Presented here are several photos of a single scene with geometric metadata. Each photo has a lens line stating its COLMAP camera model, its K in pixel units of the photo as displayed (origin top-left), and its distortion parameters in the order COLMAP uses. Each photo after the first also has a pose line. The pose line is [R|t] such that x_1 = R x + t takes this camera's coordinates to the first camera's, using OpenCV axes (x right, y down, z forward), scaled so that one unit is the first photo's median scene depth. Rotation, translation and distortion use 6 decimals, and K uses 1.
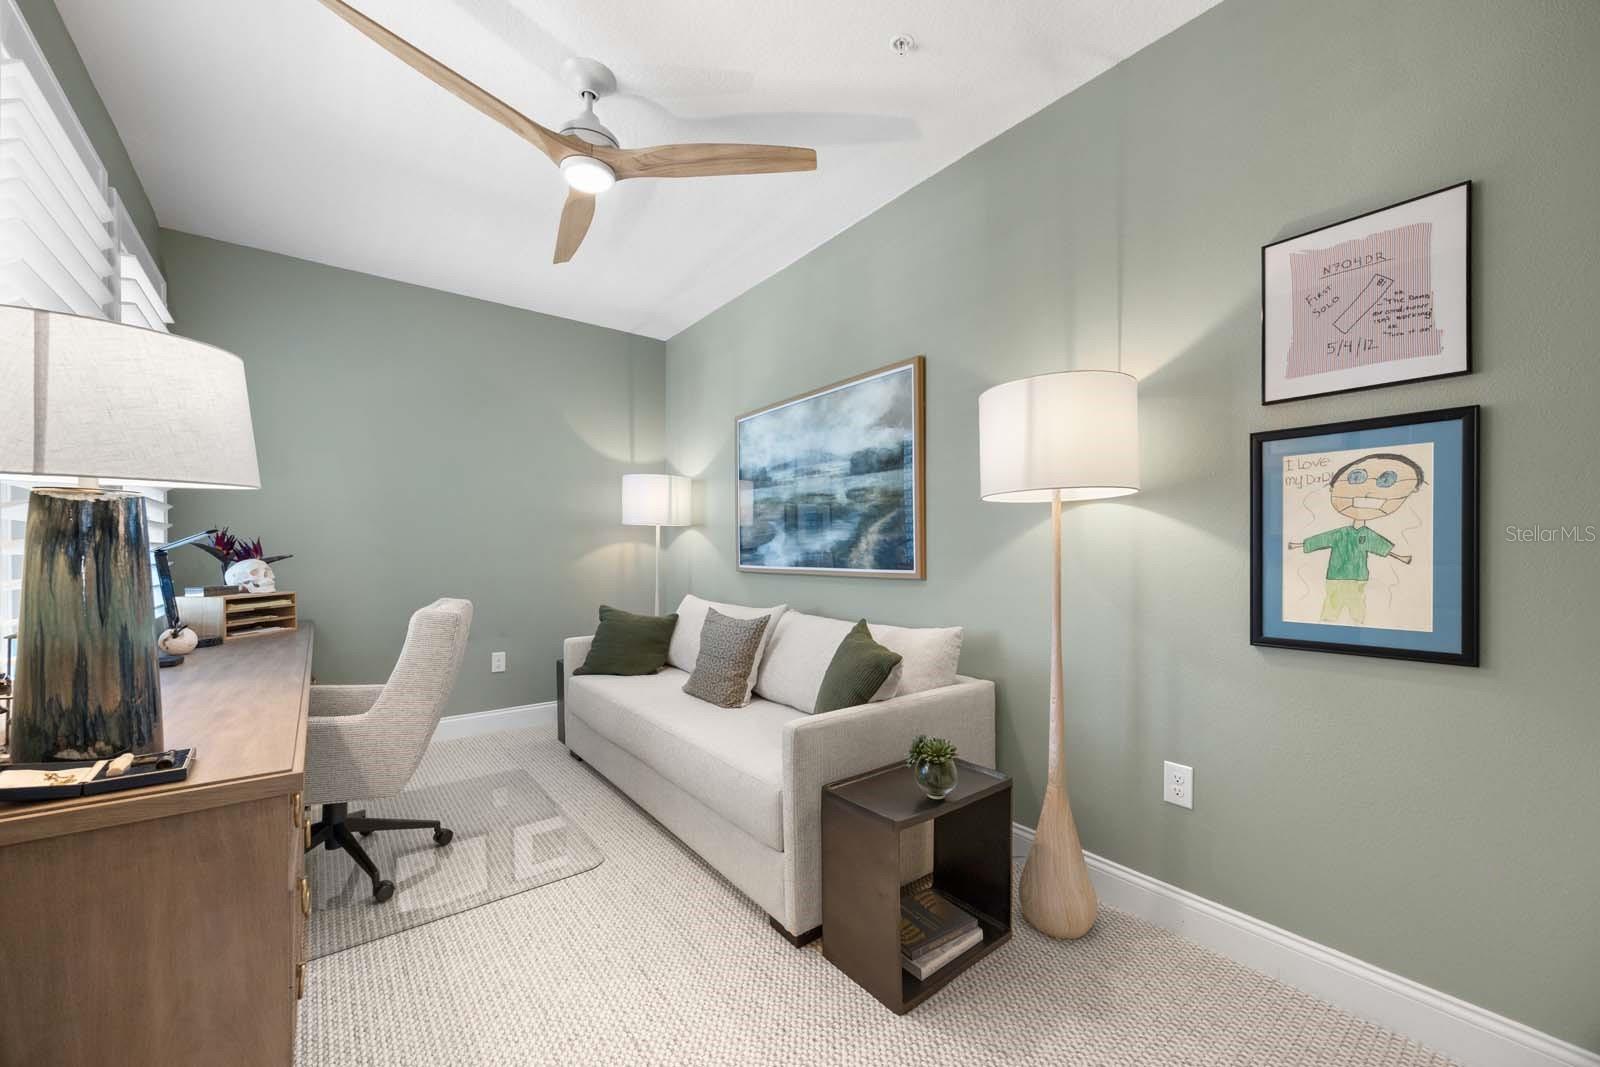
lens RADIAL K [[615.3, 0, 802.4], [0, 615.3, 541.6], [0, 0, 1]] dist [-0.002174, -0.000261]
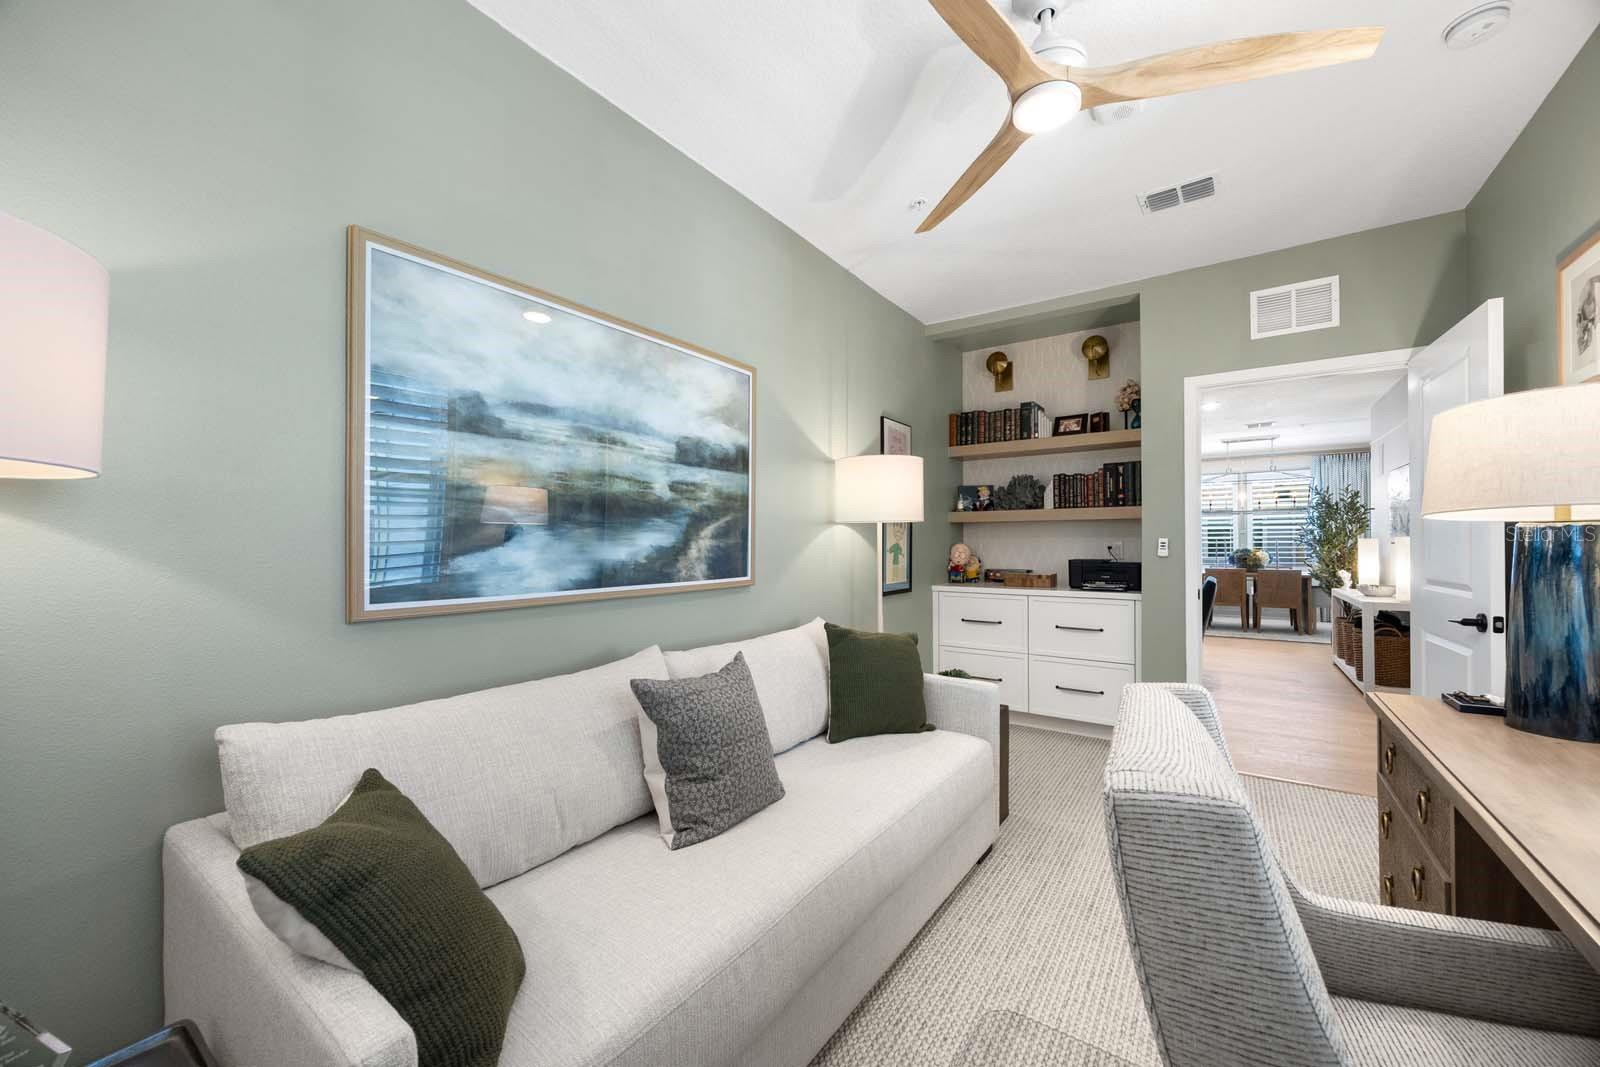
lens RADIAL K [[599.3, 0, 800.0], [0, 599.3, 533.5], [0, 0, 1]] dist [0.043884, -0.000036]
pose [[-0.270039, 0.022891, 0.962577, -0.717385], [-0.004748, 0.999674, -0.025105, 0.000373], [-0.962838, -0.011350, -0.269842, 1.081151]]
